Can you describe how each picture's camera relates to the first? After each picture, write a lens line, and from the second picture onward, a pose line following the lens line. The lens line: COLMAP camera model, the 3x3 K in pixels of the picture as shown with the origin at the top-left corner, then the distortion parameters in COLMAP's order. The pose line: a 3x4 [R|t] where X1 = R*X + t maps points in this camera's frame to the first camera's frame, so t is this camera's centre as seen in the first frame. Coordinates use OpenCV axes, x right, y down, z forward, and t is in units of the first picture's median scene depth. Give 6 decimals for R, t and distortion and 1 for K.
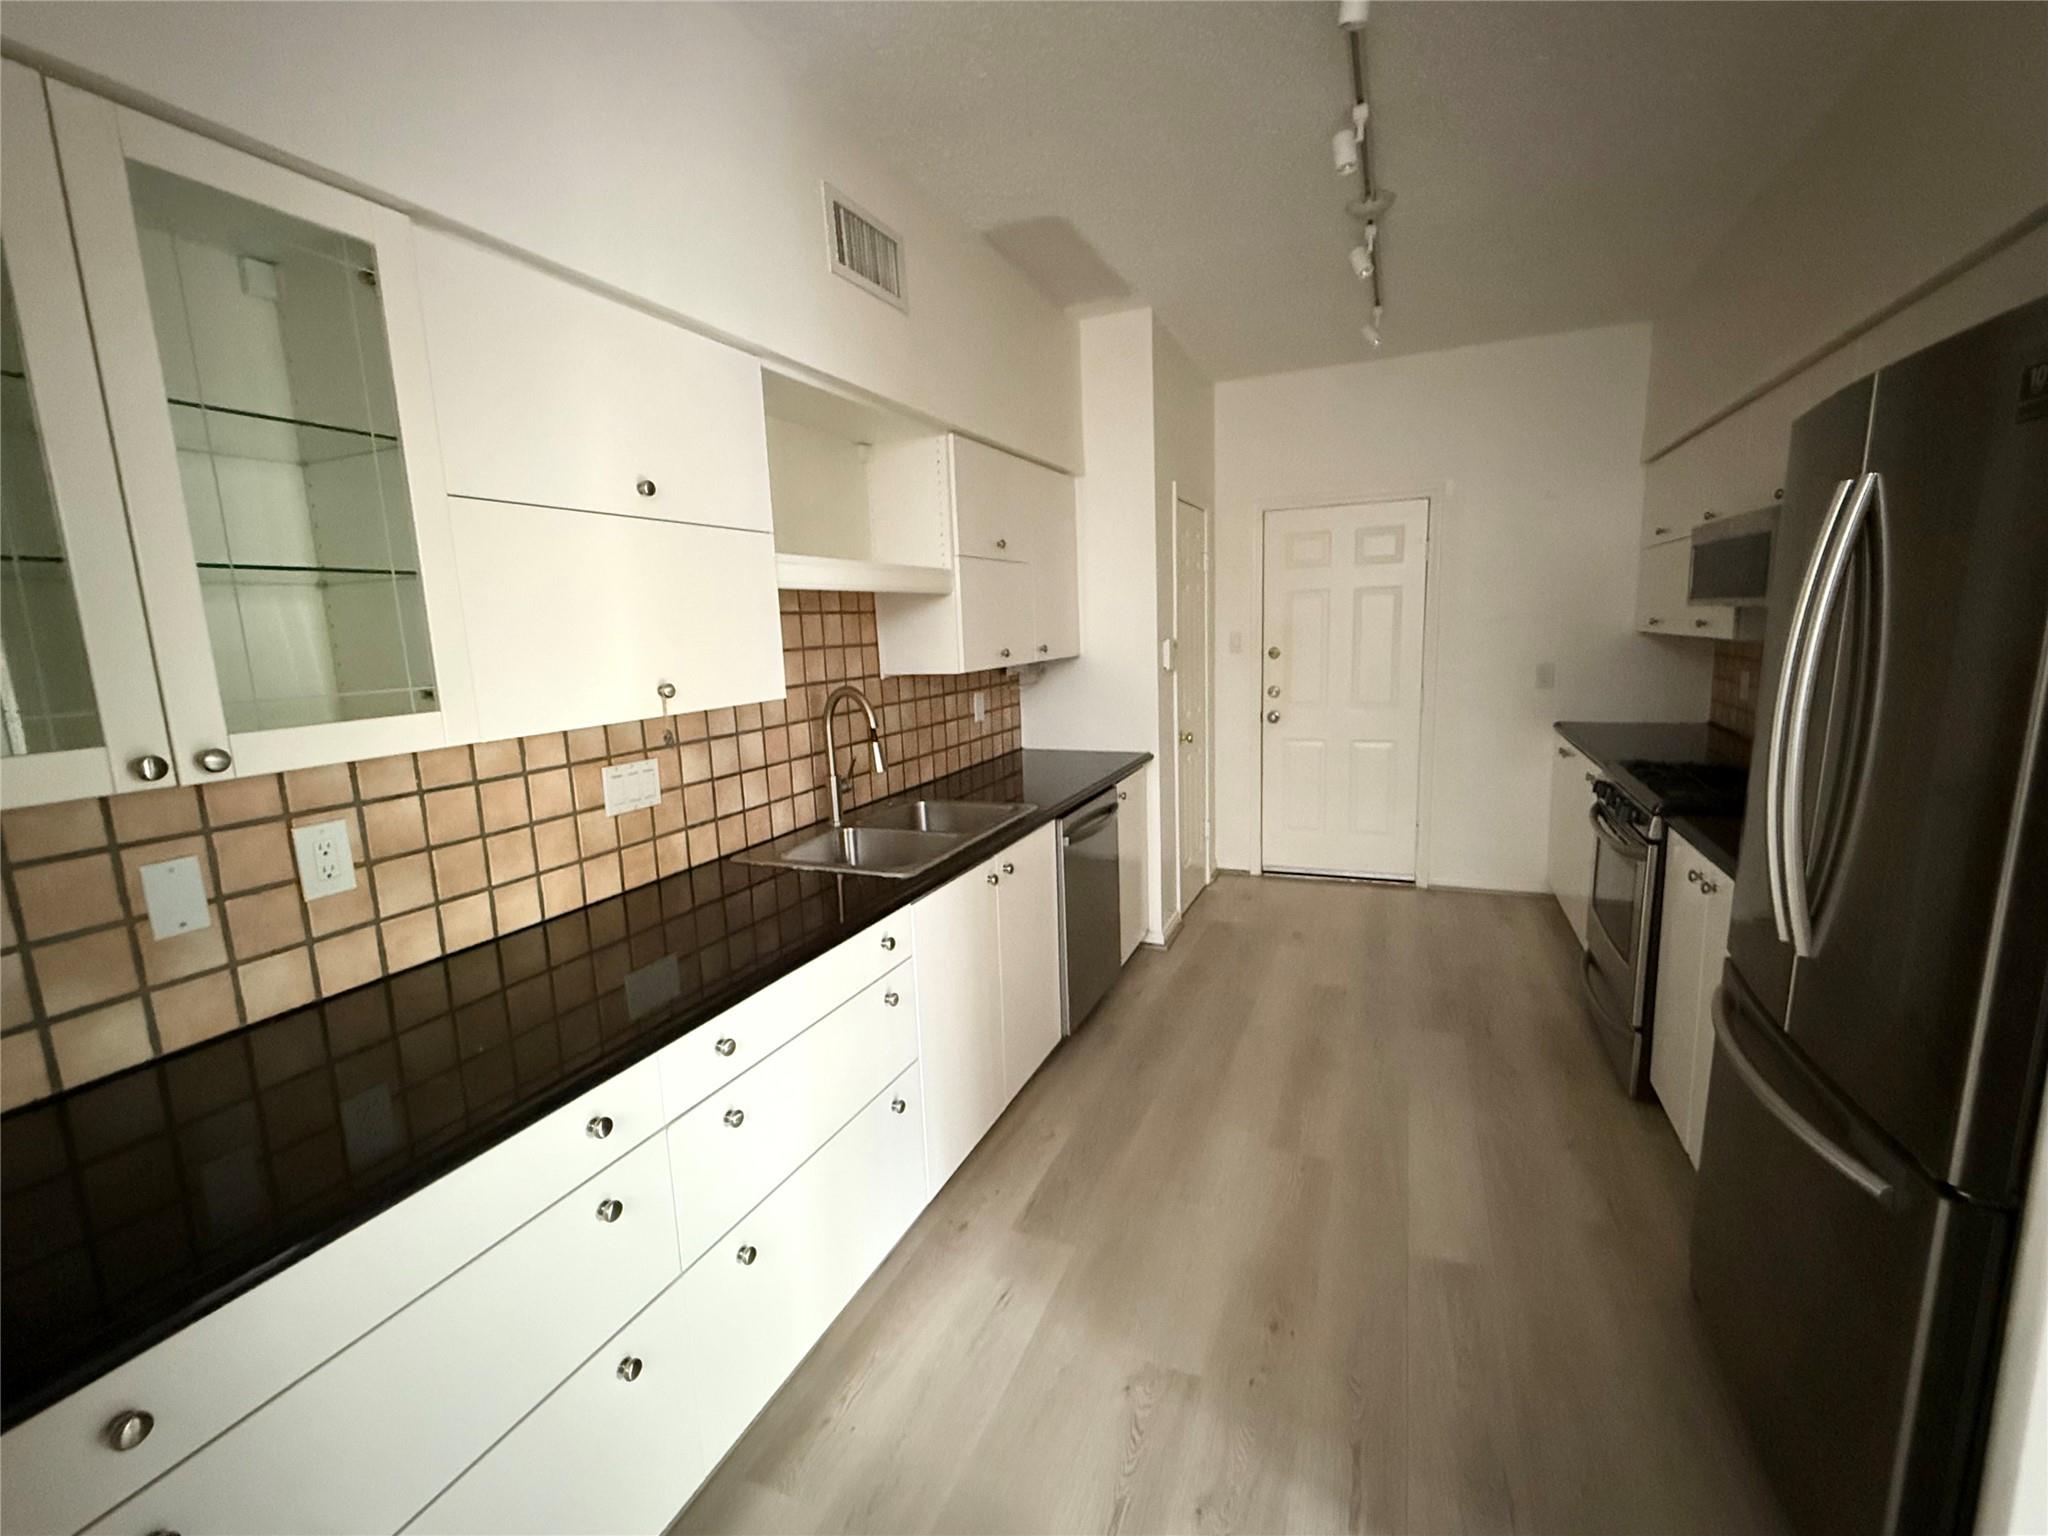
lens RADIAL K [[913.8, 0, 1025.2], [0, 913.8, 770.7], [0, 0, 1]] dist [0.000544, -0.000427]
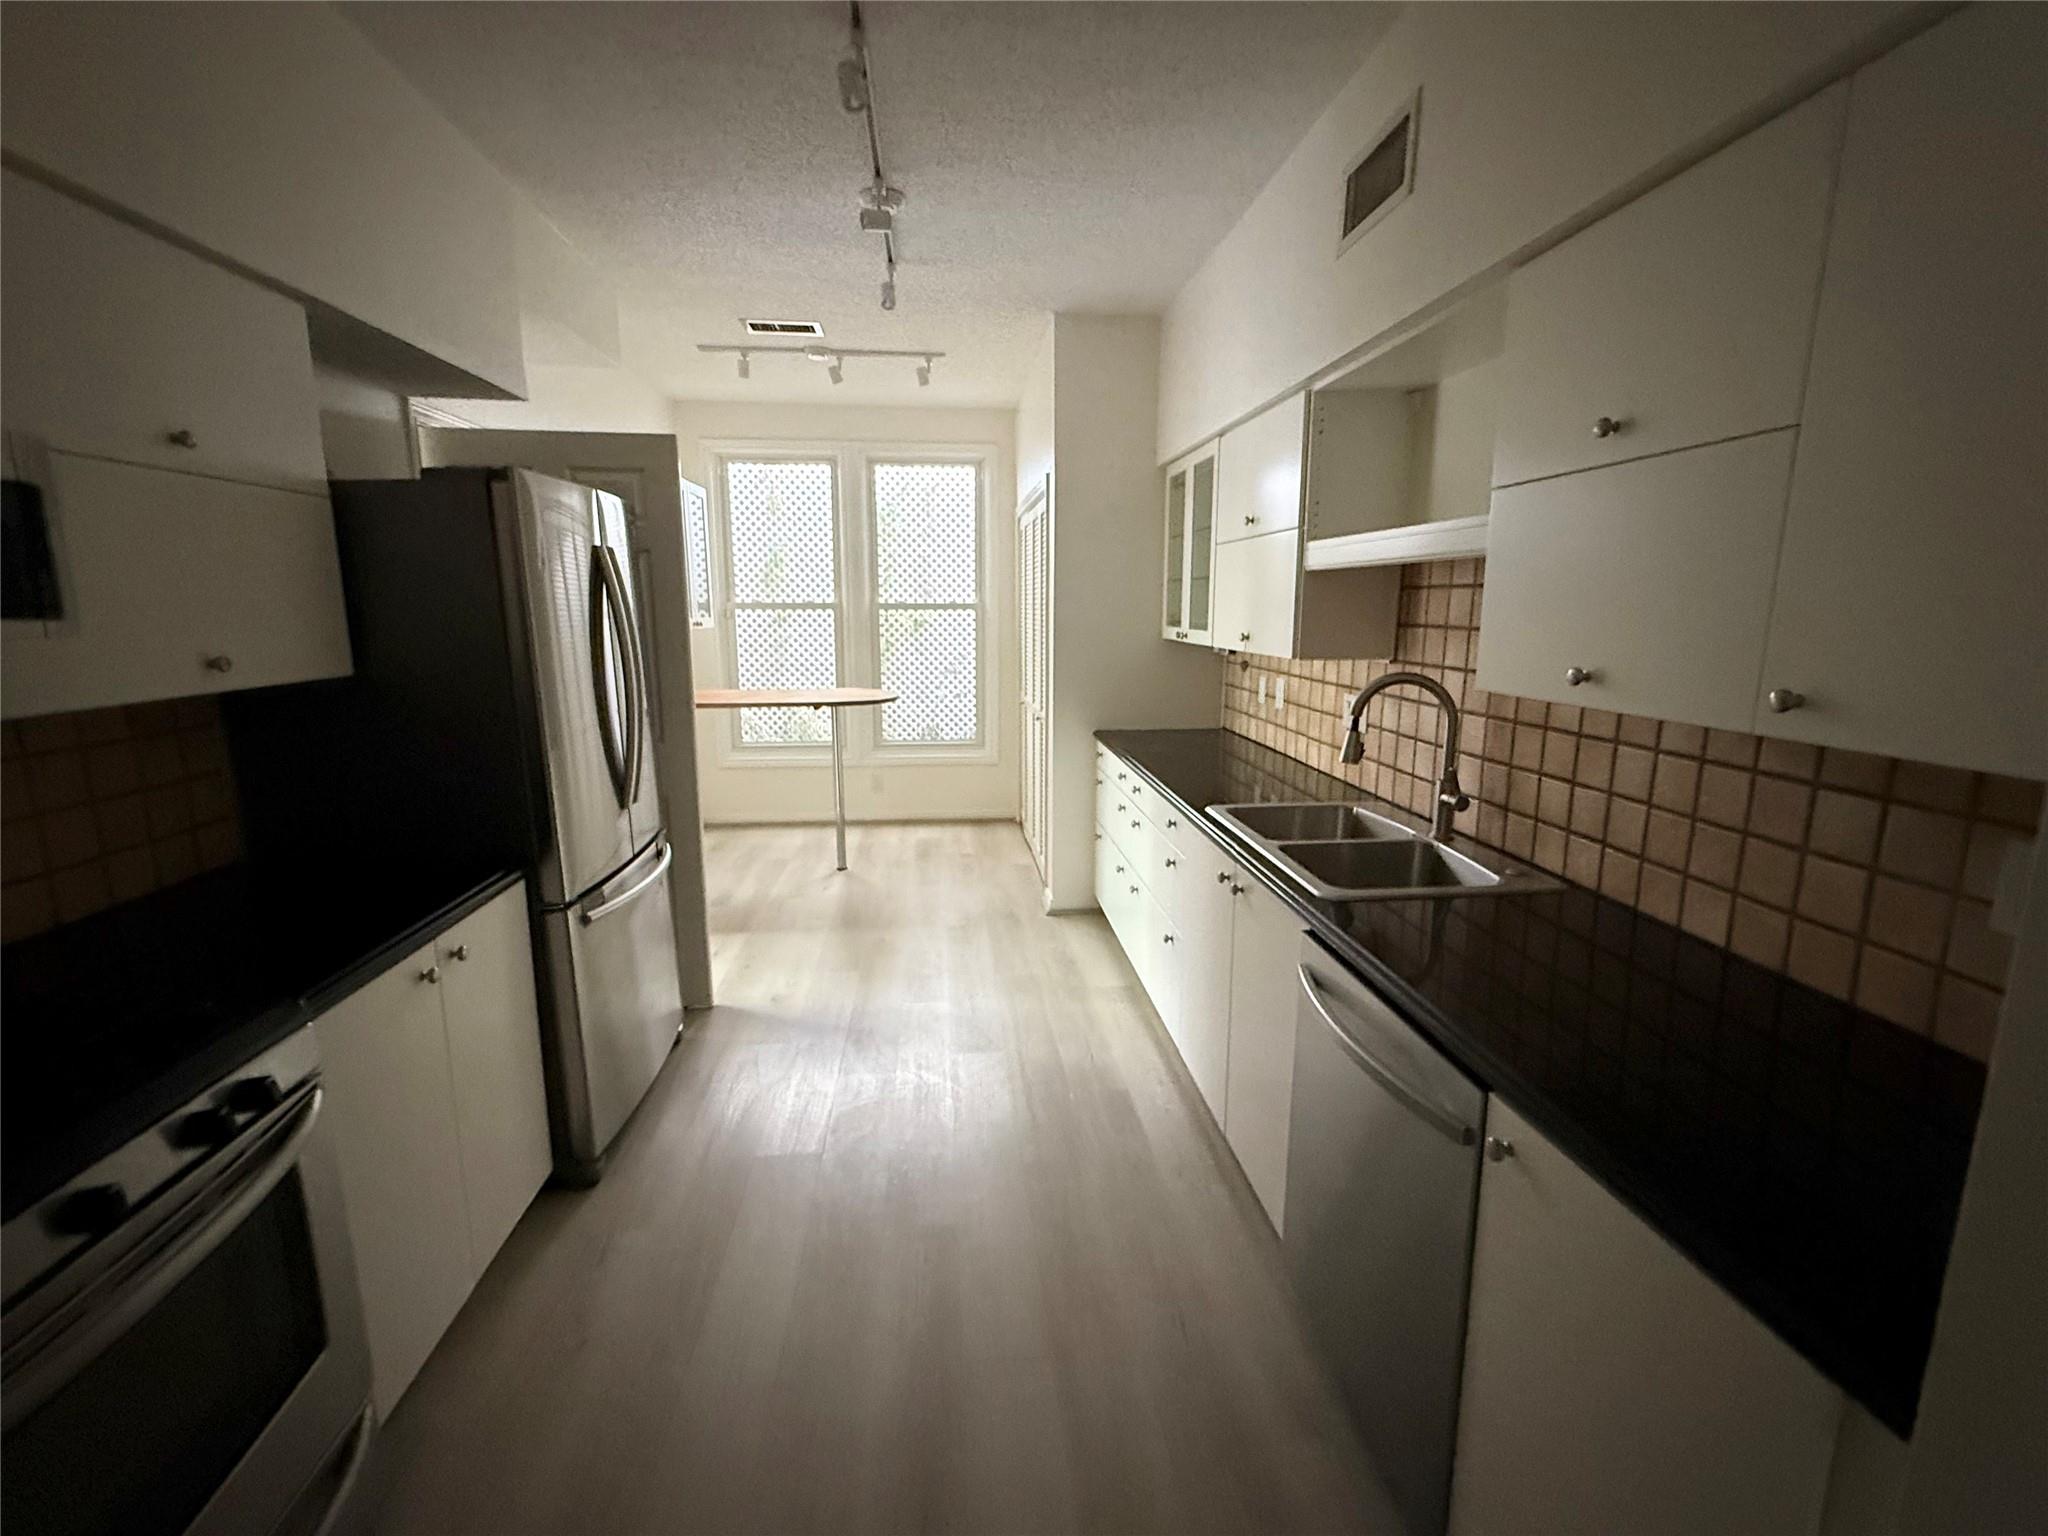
lens RADIAL K [[913.8, 0, 1028.2], [0, 913.8, 781.8], [0, 0, 1]] dist [0.000544, -0.000427]
pose [[-0.894928, 0.119735, -0.429845, 0.503745], [-0.037063, 0.940049, 0.339020, -0.267892], [0.444668, 0.319330, -0.836839, 1.551787]]
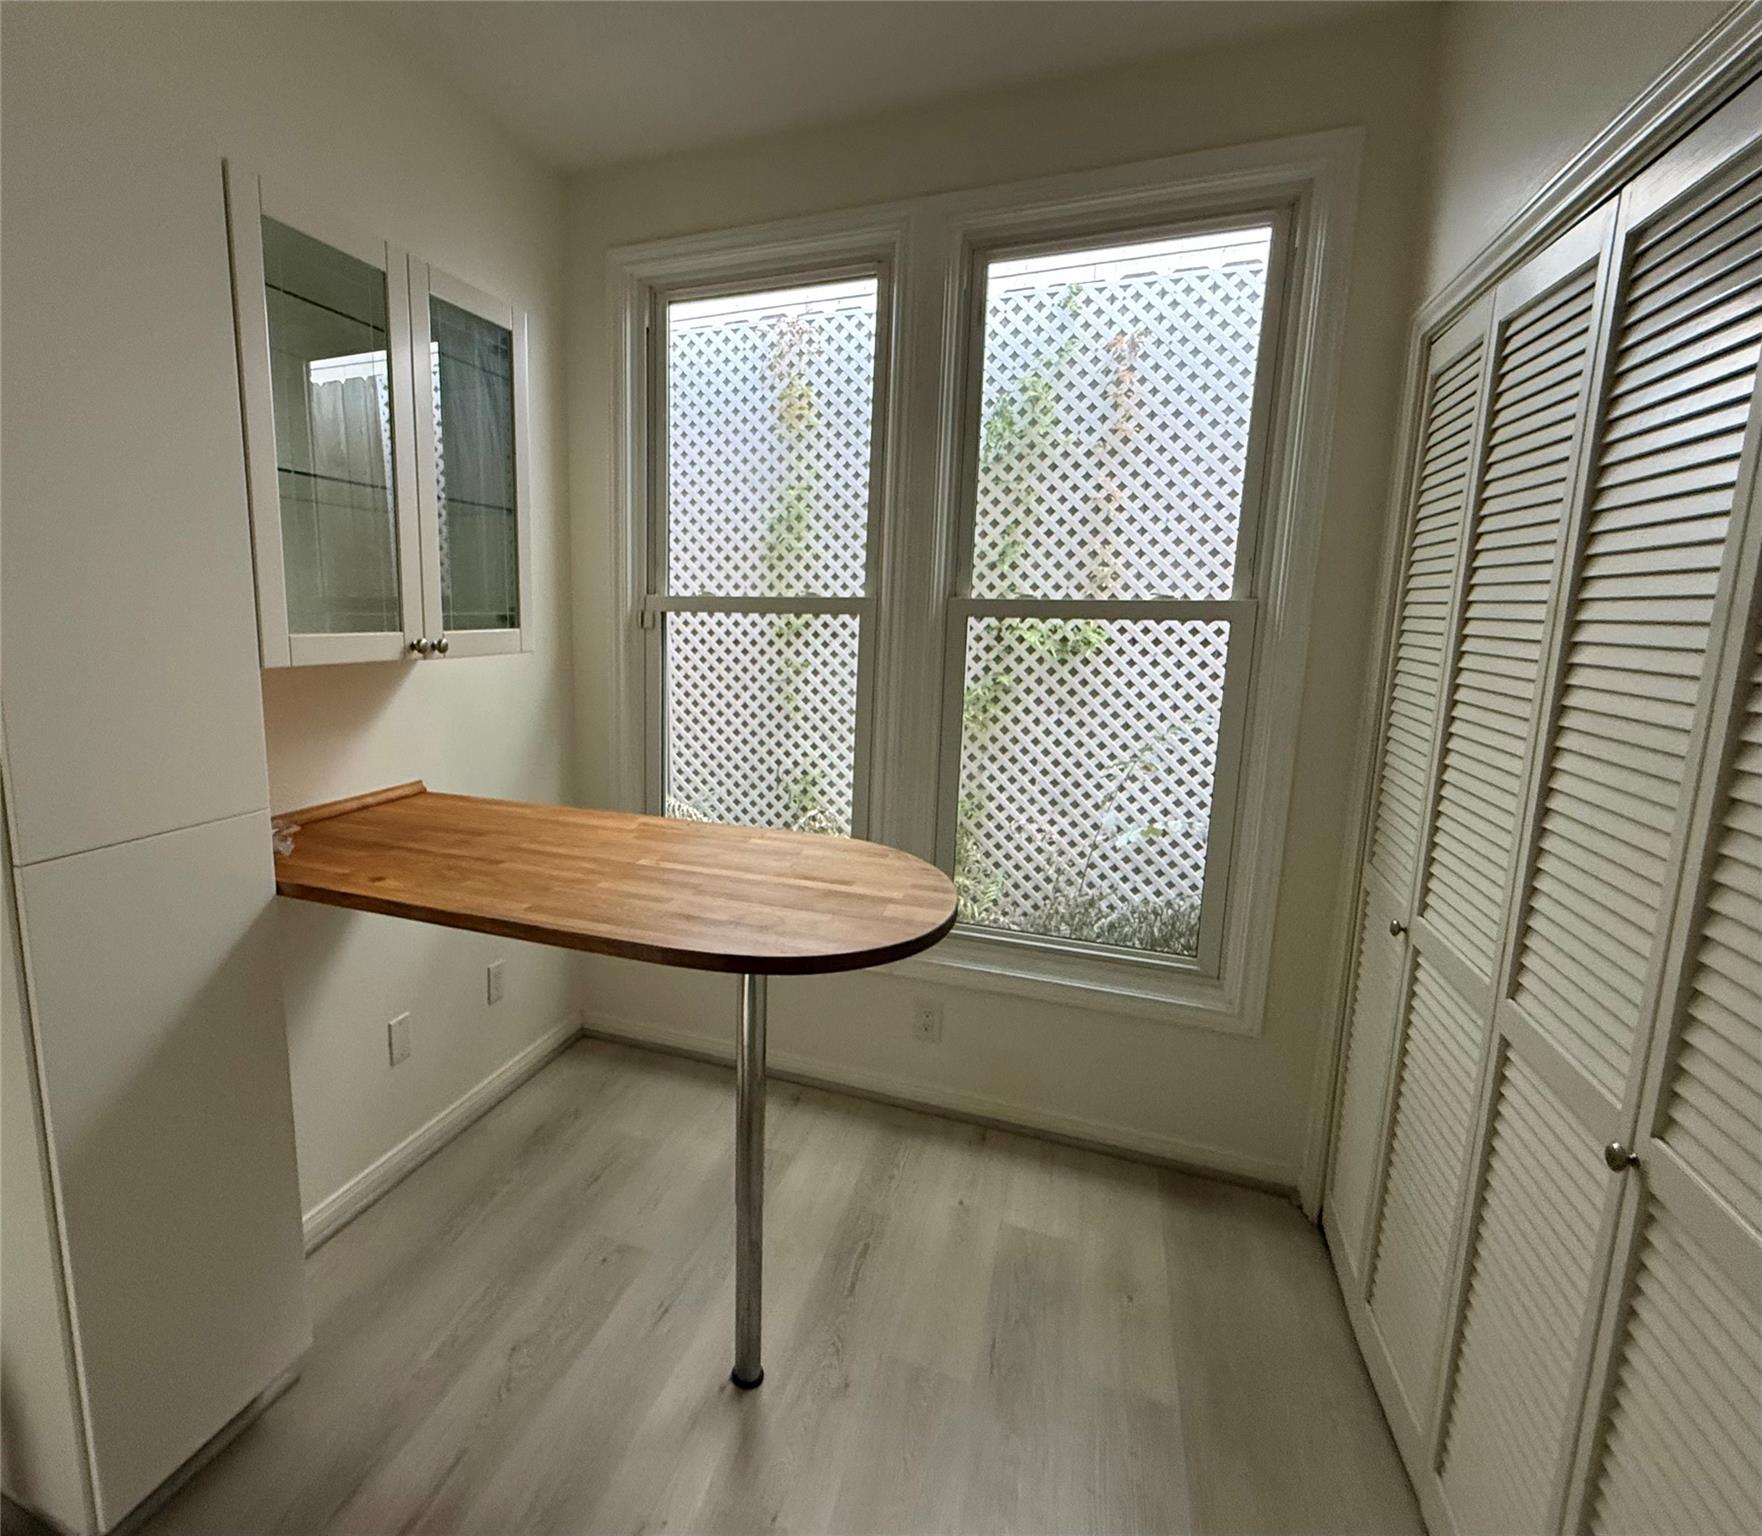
lens RADIAL K [[852.3, 0, 750.6], [0, 852.3, 741.6], [0, 0, 1]] dist [0.005004, 0.000355]
pose [[-0.999281, 0.019732, 0.032382, 0.346892], [0.028676, 0.951977, 0.304824, -0.195266], [-0.024813, 0.305534, -0.951858, 1.135934]]
